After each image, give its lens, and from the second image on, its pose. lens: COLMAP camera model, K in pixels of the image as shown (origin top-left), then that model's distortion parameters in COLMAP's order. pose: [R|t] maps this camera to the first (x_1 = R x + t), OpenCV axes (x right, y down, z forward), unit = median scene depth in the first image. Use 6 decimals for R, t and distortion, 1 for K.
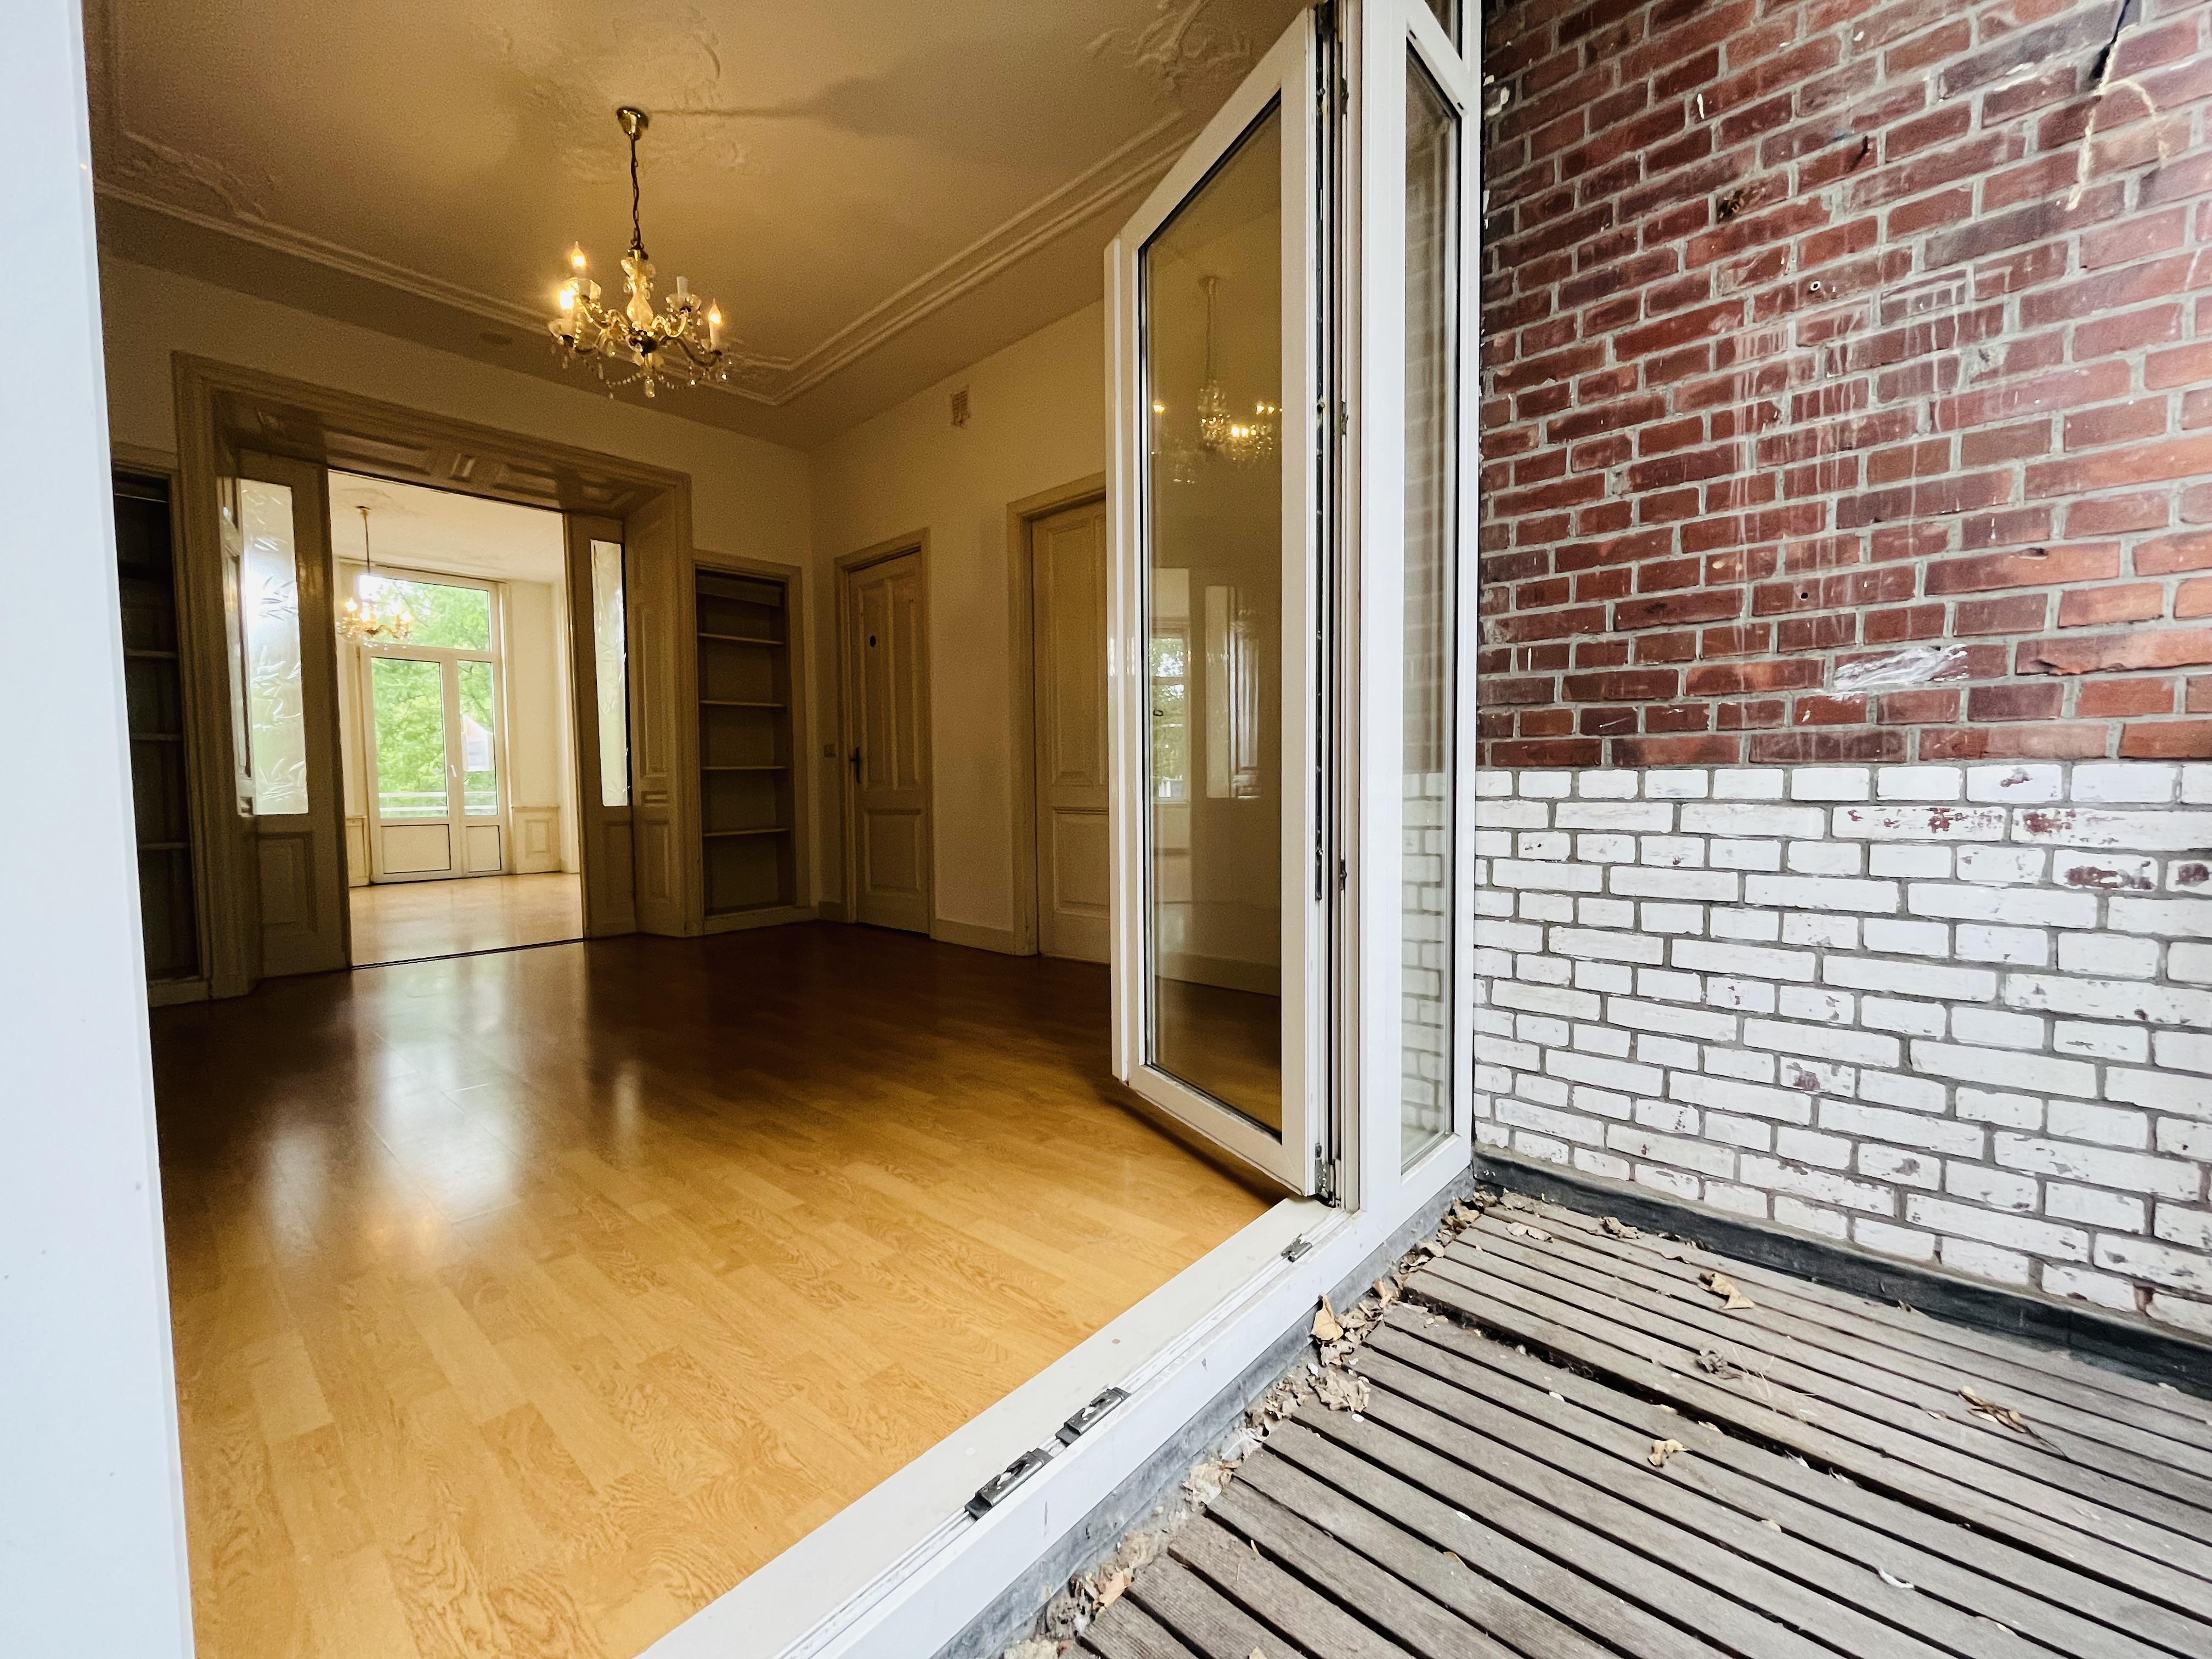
lens RADIAL K [[896.3, 0, 1100.9], [0, 896.3, 835.5], [0, 0, 1]] dist [-0.002334, -0.000348]
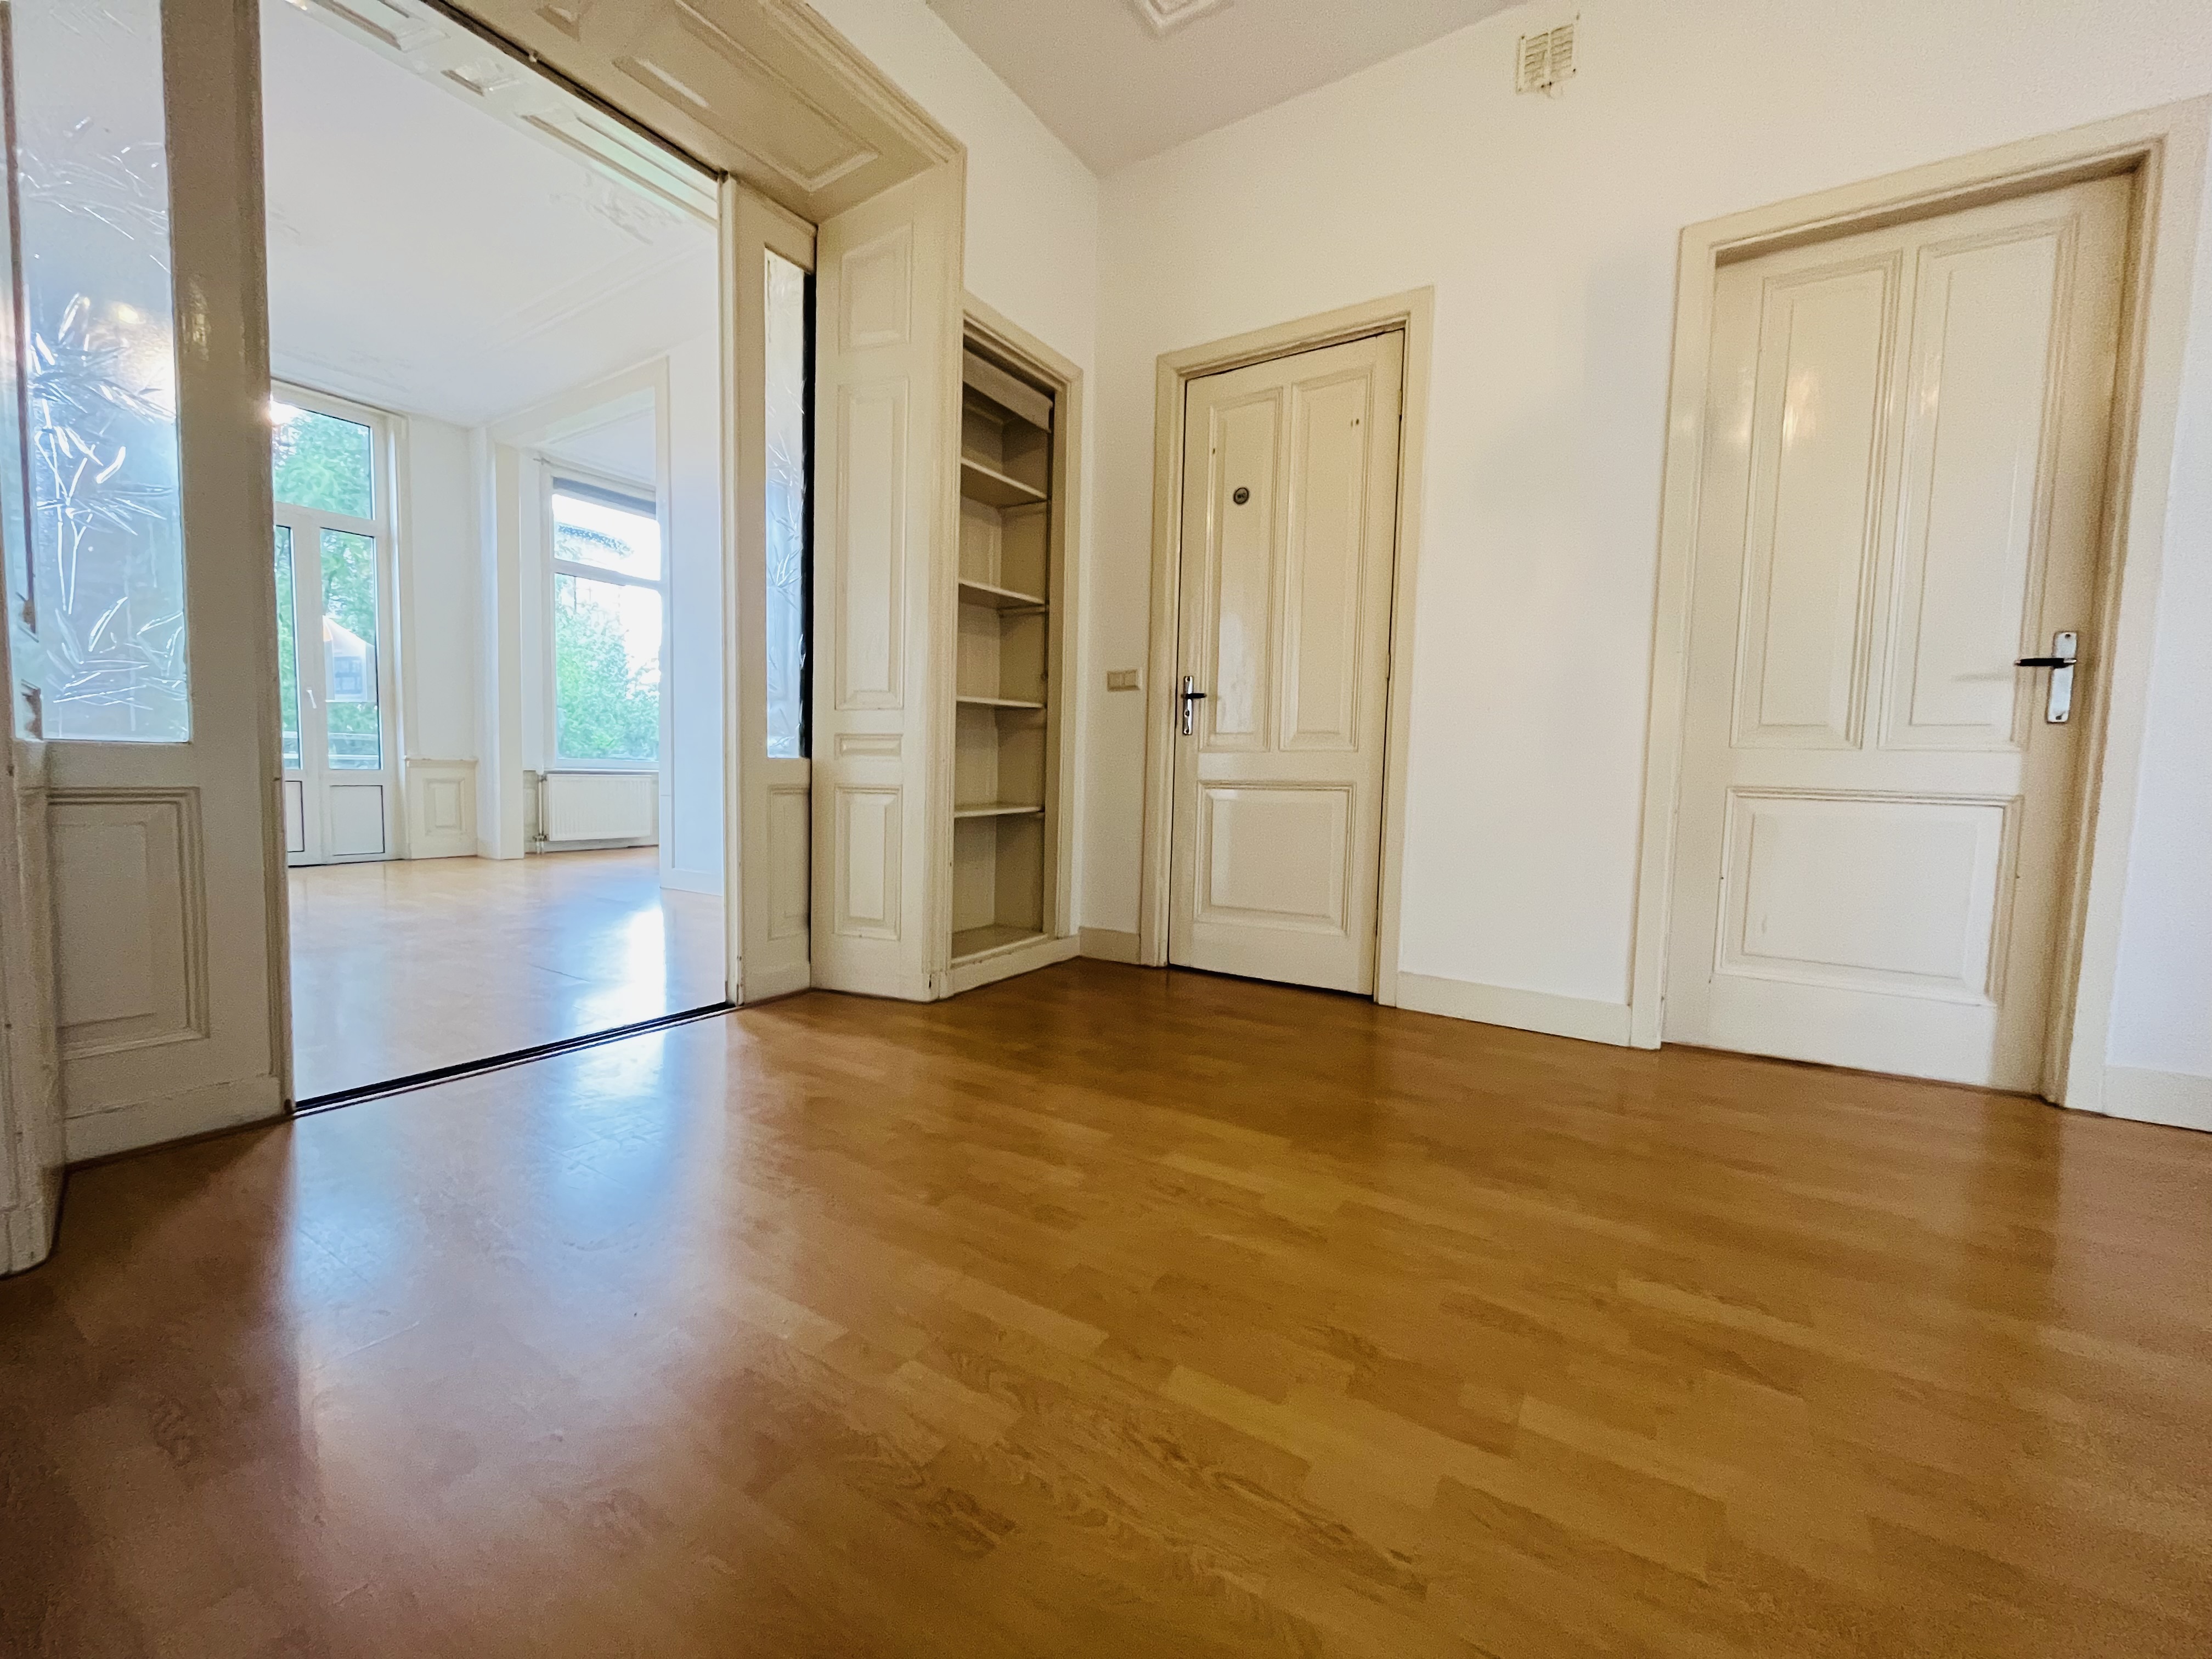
lens RADIAL K [[896.3, 0, 1103.4], [0, 896.3, 838.2], [0, 0, 1]] dist [-0.002334, -0.000348]
pose [[0.984216, 0.021388, 0.175675, -0.454084], [-0.025477, 0.999454, 0.021049, -0.000451], [-0.175129, -0.025193, 0.984223, 0.435651]]
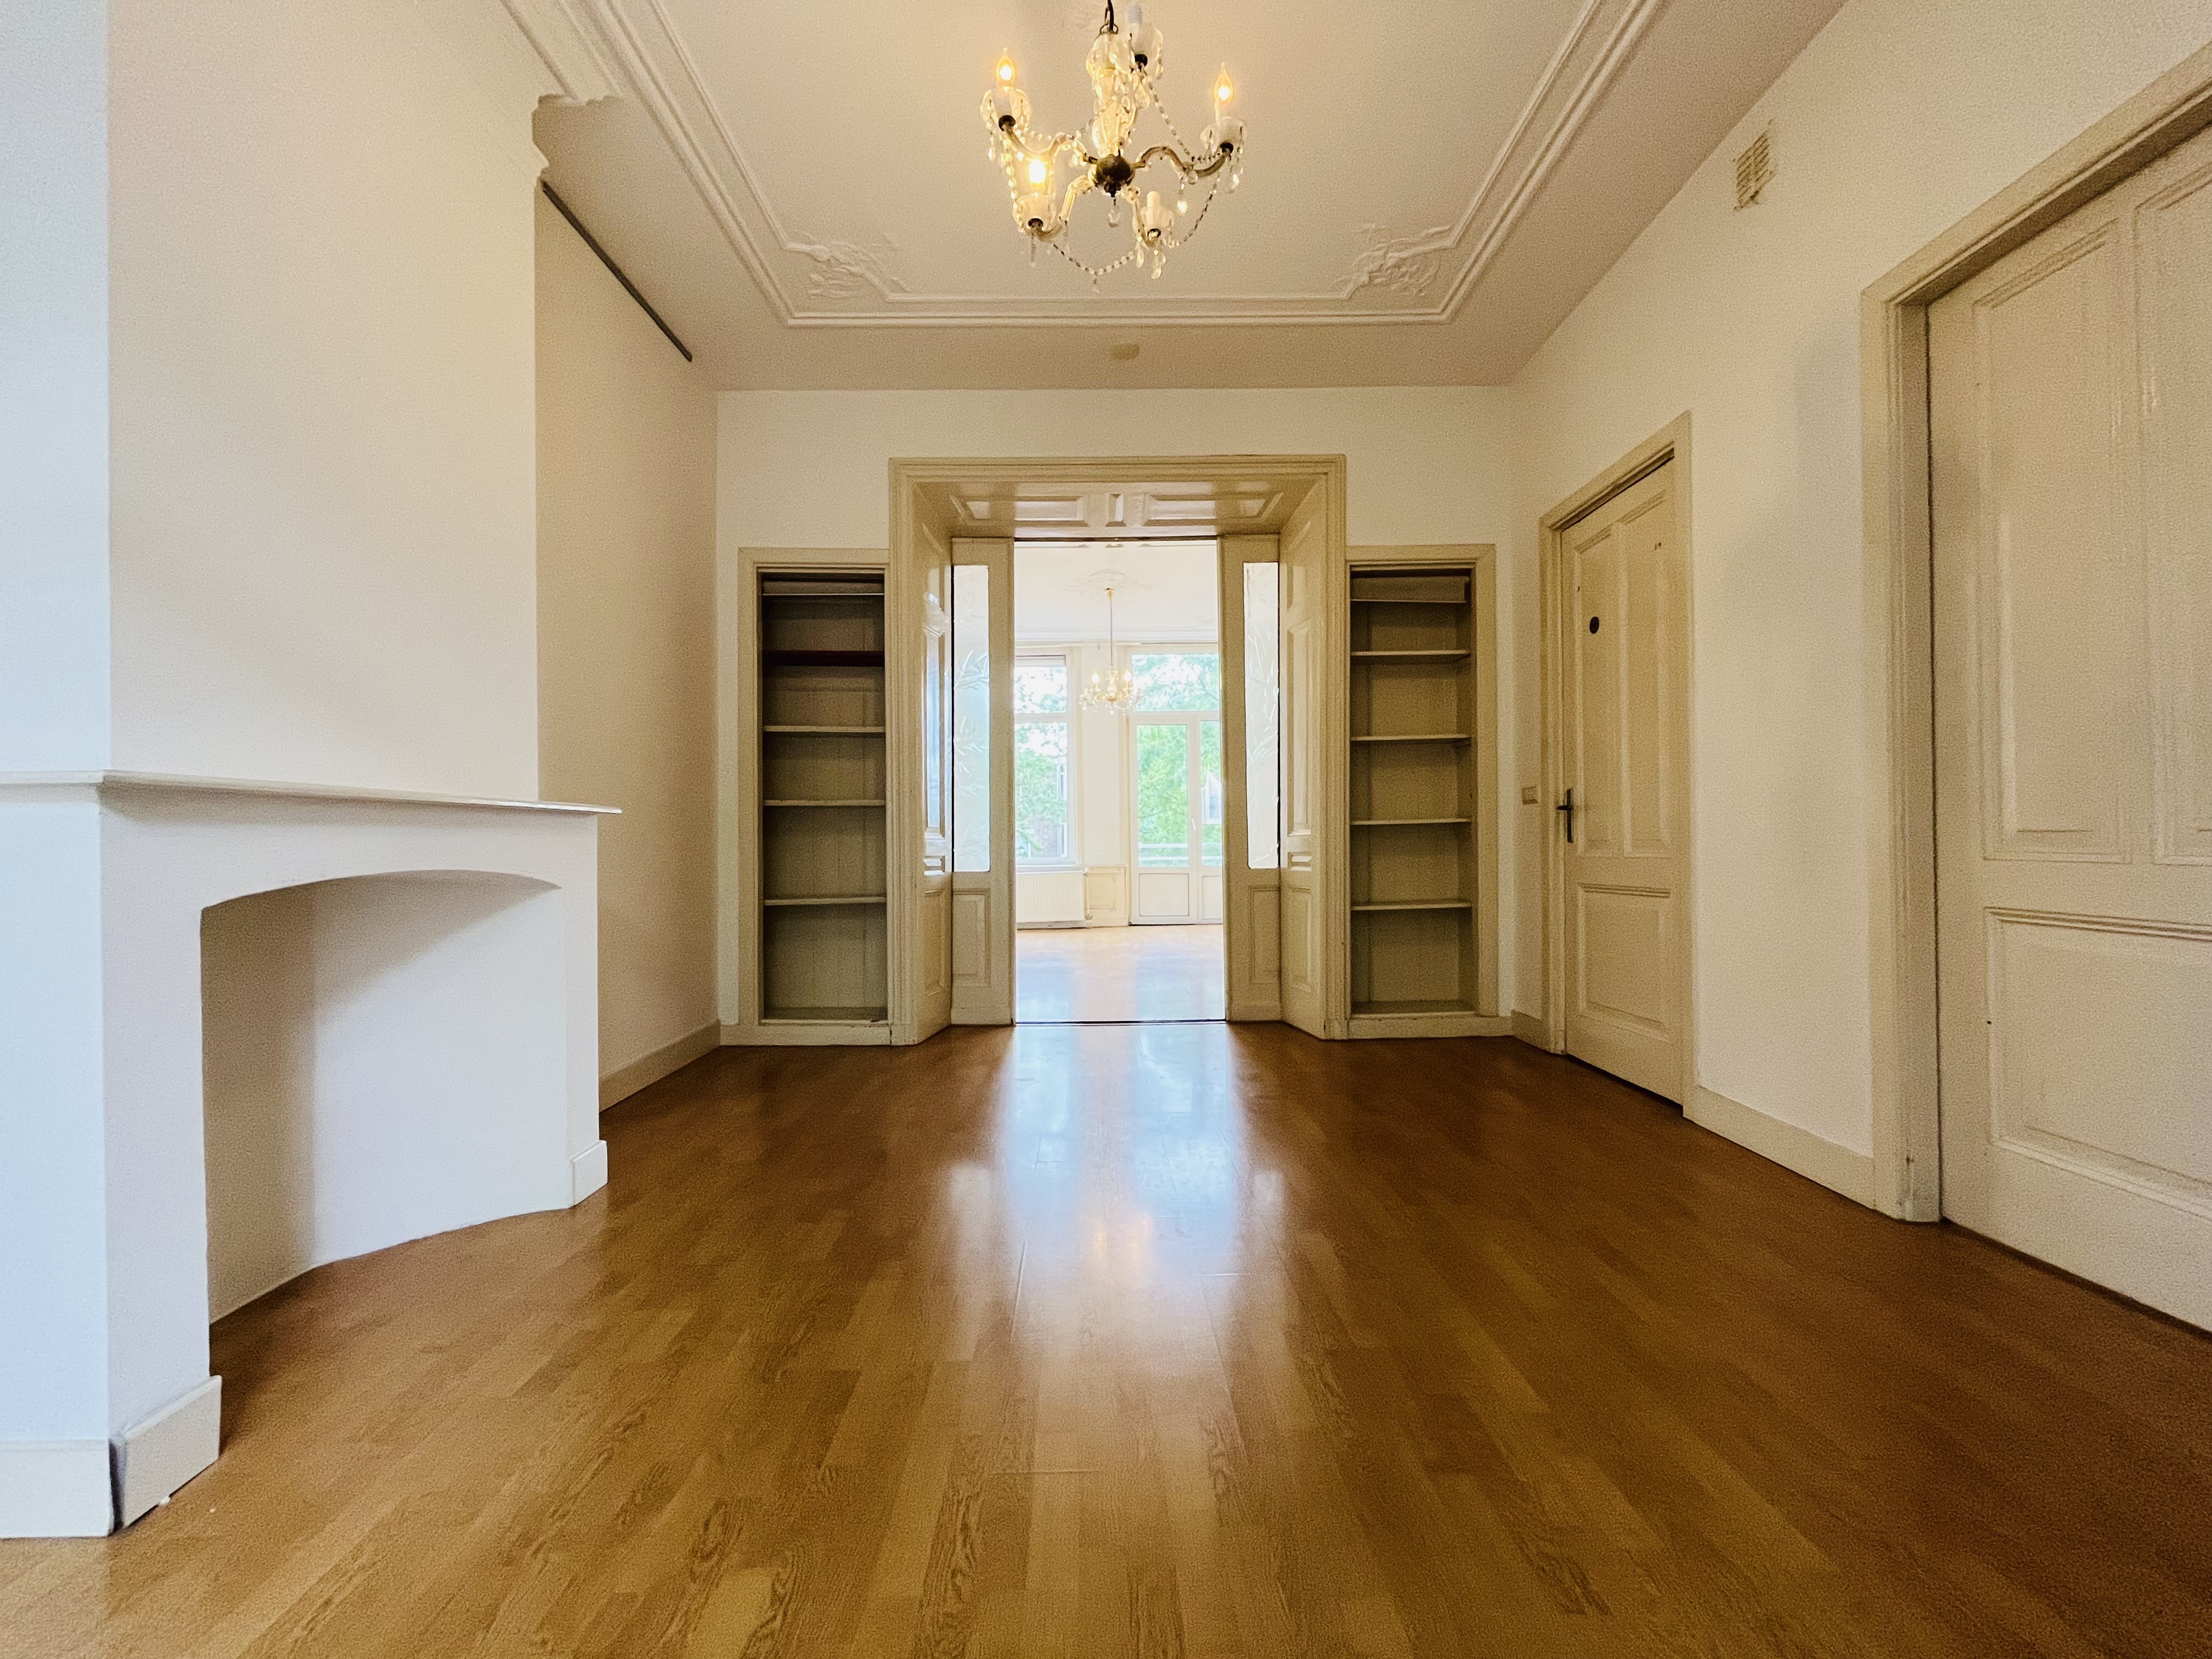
lens RADIAL K [[896.3, 0, 1097.8], [0, 896.3, 837.2], [0, 0, 1]] dist [-0.002334, -0.000348]
pose [[0.682612, 0.002459, -0.730777, -0.025948], [-0.039034, 0.998689, -0.033101, -0.028636], [0.729737, 0.051120, 0.681814, 0.309407]]
